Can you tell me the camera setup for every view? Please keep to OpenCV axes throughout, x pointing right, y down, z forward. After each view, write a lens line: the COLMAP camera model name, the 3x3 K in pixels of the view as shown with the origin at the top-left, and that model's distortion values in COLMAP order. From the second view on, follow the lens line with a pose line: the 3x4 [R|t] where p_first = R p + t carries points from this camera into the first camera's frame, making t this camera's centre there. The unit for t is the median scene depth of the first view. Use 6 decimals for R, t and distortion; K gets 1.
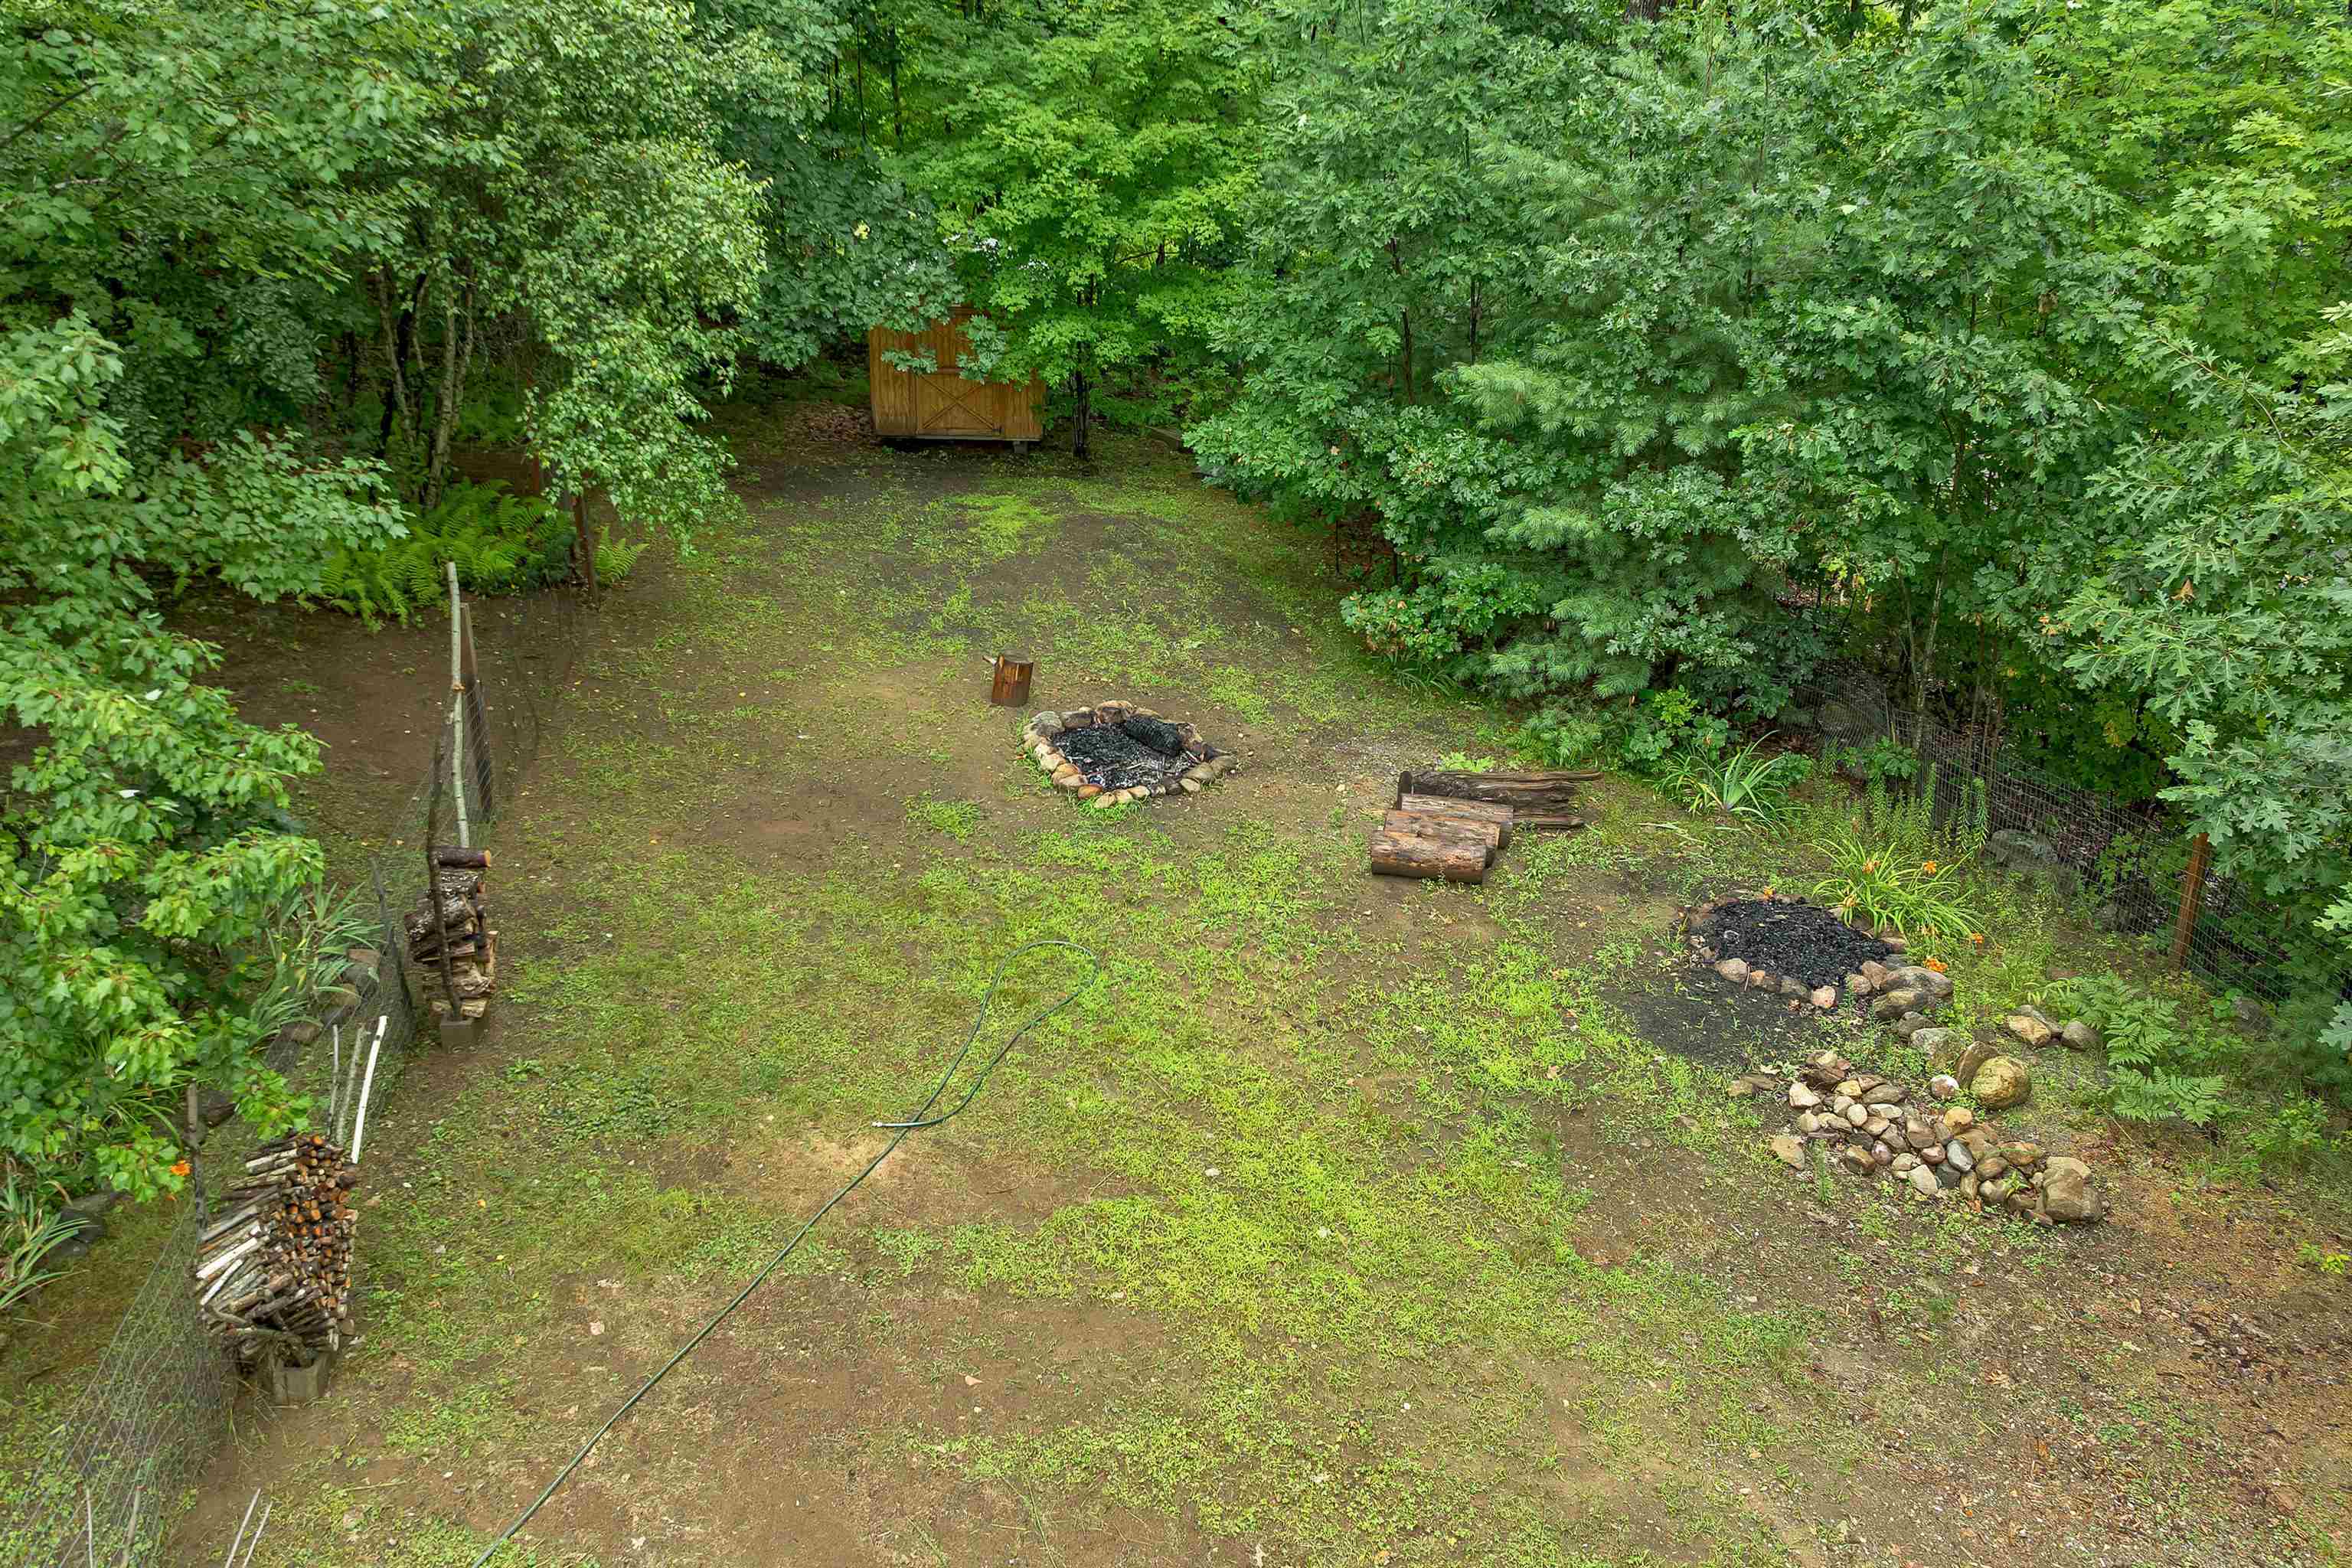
lens RADIAL K [[1758.2, 0, 1181.3], [0, 1758.2, 784.4], [0, 0, 1]] dist [-0.040647, 0.011230]
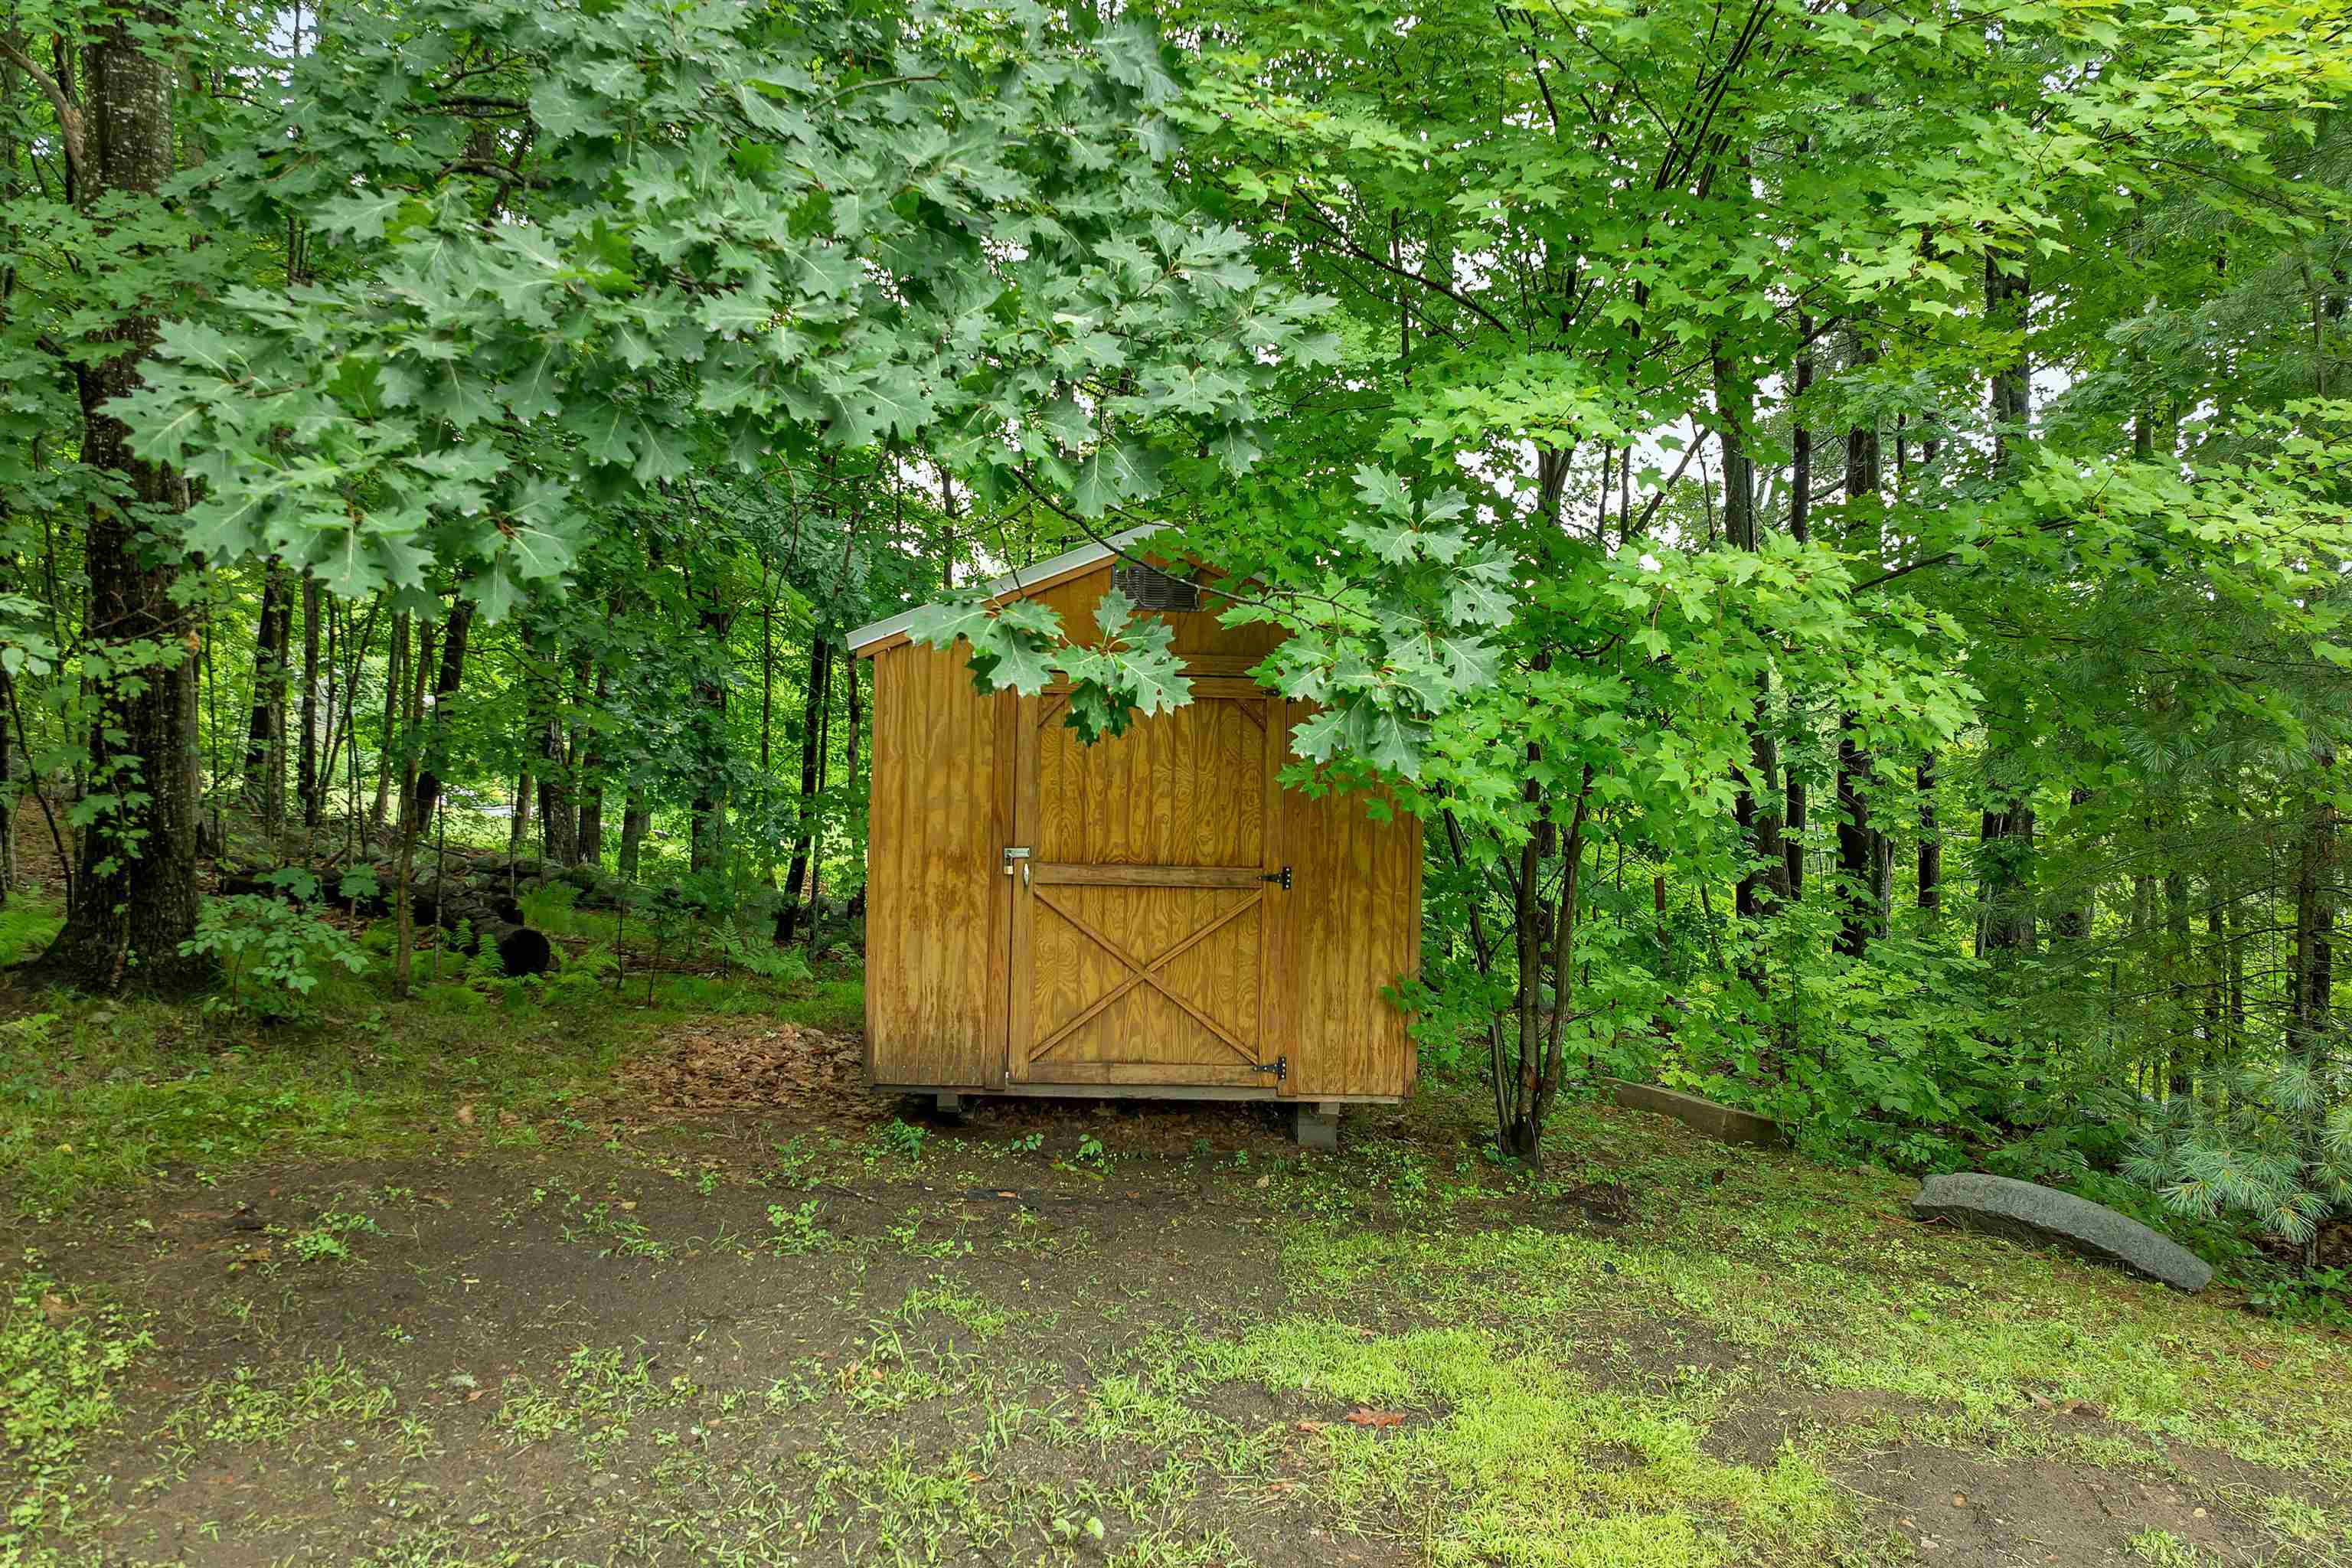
lens RADIAL K [[1758.2, 0, 1181.3], [0, 1758.2, 784.4], [0, 0, 1]] dist [-0.040647, 0.011230]
pose [[0.999942, -0.009959, -0.004003, -0.118811], [0.007635, 0.922098, -0.386881, -0.128539], [0.007544, 0.386829, 0.922121, 0.697164]]
